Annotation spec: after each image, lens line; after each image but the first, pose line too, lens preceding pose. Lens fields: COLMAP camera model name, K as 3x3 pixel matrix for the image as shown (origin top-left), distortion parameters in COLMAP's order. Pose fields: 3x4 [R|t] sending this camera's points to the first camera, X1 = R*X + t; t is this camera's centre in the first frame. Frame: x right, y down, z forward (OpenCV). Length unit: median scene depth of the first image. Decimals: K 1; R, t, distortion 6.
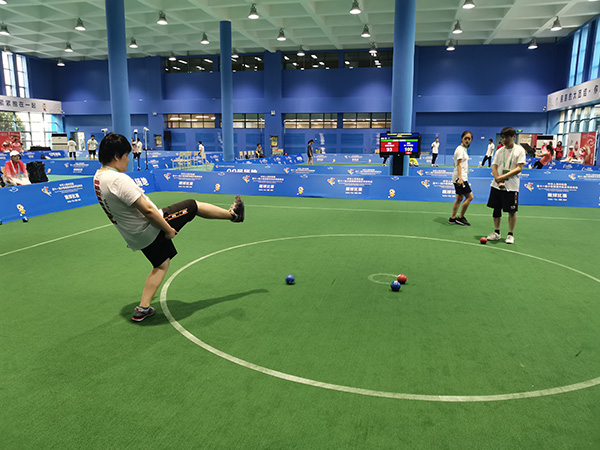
lens RADIAL K [[513.7, 0, 300.0], [0, 513.7, 225.0], [0, 0, 1]] dist [-0.002800, -0.006051]
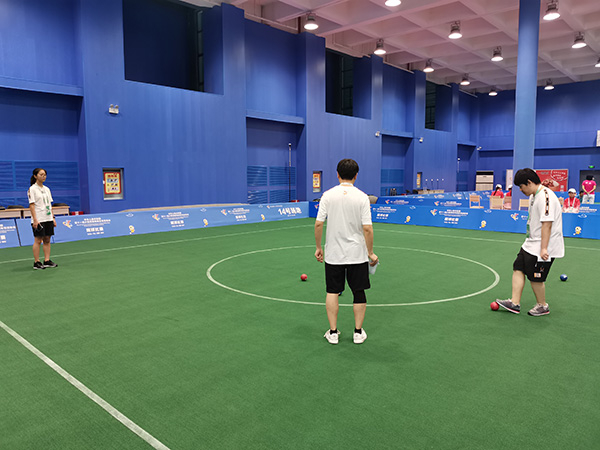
lens RADIAL K [[513.7, 0, 300.0], [0, 513.7, 225.0], [0, 0, 1]] dist [-0.002800, -0.006051]
pose [[0.844625, 0.041595, -0.533739, 0.691040], [-0.080067, 0.995579, -0.049115, 0.034433], [0.529337, 0.084219, 0.844221, -0.165375]]
